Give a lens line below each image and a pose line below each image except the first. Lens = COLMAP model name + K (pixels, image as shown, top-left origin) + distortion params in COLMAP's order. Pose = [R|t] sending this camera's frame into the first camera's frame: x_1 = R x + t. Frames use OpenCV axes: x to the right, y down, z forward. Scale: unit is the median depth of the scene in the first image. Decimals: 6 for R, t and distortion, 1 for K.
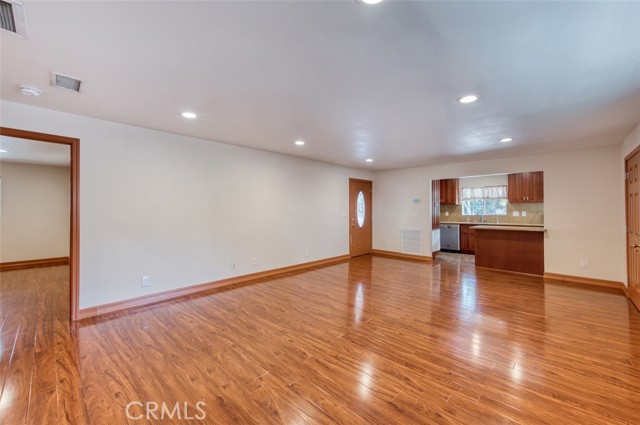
lens RADIAL K [[264.1, 0, 322.6], [0, 264.1, 209.3], [0, 0, 1]] dist [0.000803, -0.000070]
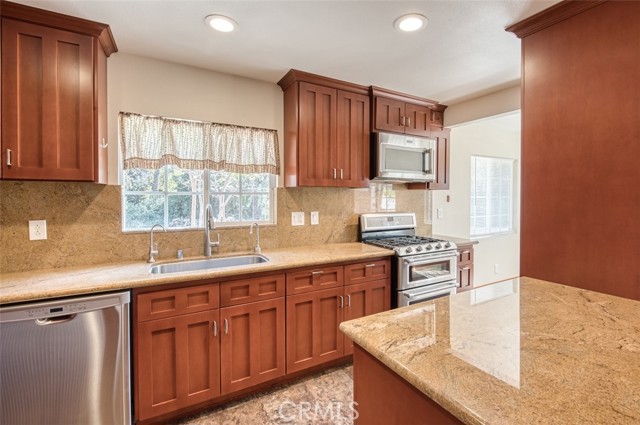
lens RADIAL K [[292.5, 0, 322.2], [0, 292.5, 202.4], [0, 0, 1]] dist [-0.000730, -0.000075]
pose [[0.292110, -0.007658, 0.956354, 0.408487], [-0.009632, 0.999894, 0.010949, -0.009122], [-0.956336, -0.012410, 0.292005, 0.918726]]
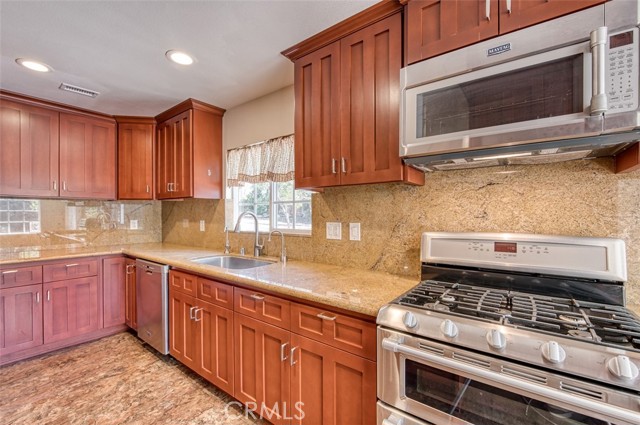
lens RADIAL K [[264.5, 0, 320.0], [0, 264.5, 212.5], [0, 0, 1]] dist [0.001803, -0.000011]
pose [[0.993345, 0.001643, 0.115164, 0.732447], [-0.002138, 0.999989, 0.004173, -0.002926], [-0.115156, -0.004392, 0.993338, 0.786049]]
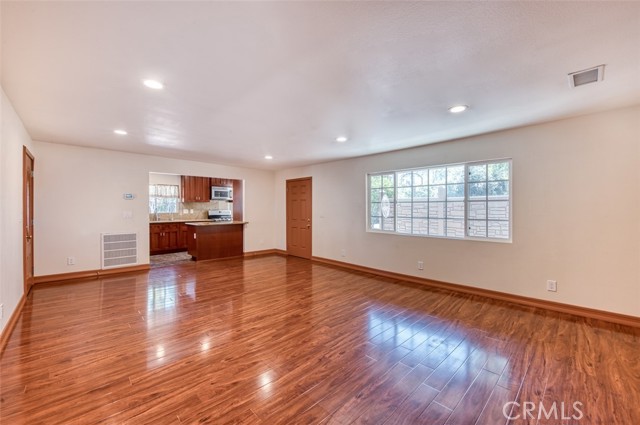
lens RADIAL K [[264.1, 0, 322.6], [0, 264.1, 209.3], [0, 0, 1]] dist [0.000803, -0.000070]
pose [[0.018207, -0.005690, 0.999818, -0.412012], [-0.003865, 0.999976, 0.005761, -0.000980], [-0.999827, -0.003969, 0.018185, 0.421478]]
